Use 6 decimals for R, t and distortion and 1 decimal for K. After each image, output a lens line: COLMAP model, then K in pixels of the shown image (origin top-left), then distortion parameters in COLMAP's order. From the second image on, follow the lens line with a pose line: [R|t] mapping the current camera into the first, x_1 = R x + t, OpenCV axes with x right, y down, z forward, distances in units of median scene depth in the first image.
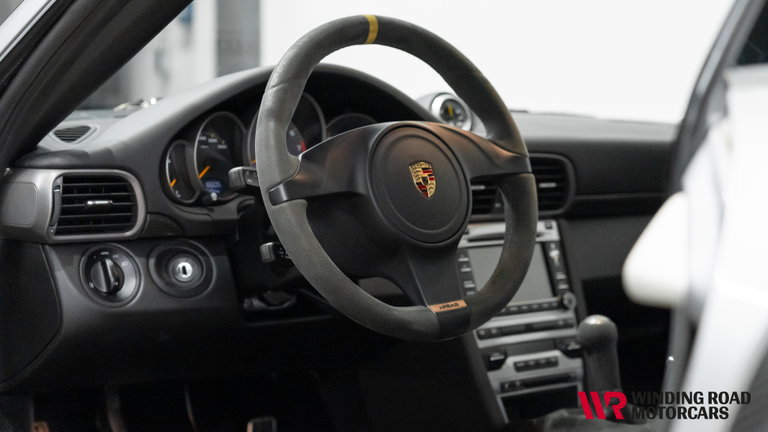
lens RADIAL K [[1593.4, 0, 380.6], [0, 1593.4, 214.4], [0, 0, 1]] dist [0.032701, 0.000000]
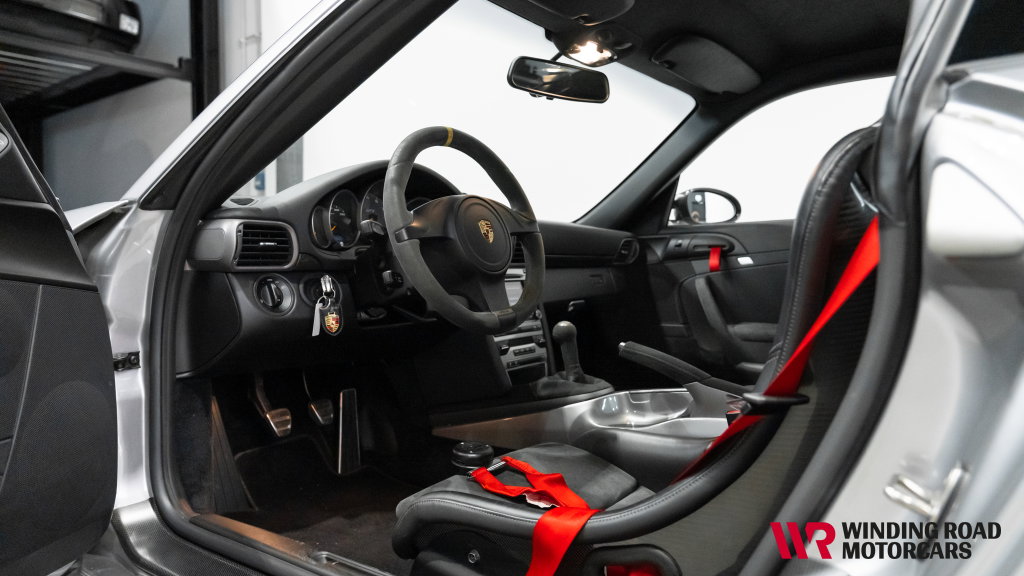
lens RADIAL K [[724.2, 0, 512.4], [0, 724.2, 297.1], [0, 0, 1]] dist [-0.008737, -0.009593]
pose [[0.971812, -0.006522, 0.235666, -0.113176], [0.005930, 0.999977, 0.003221, 0.039635], [-0.235681, -0.001733, 0.971829, 0.298323]]
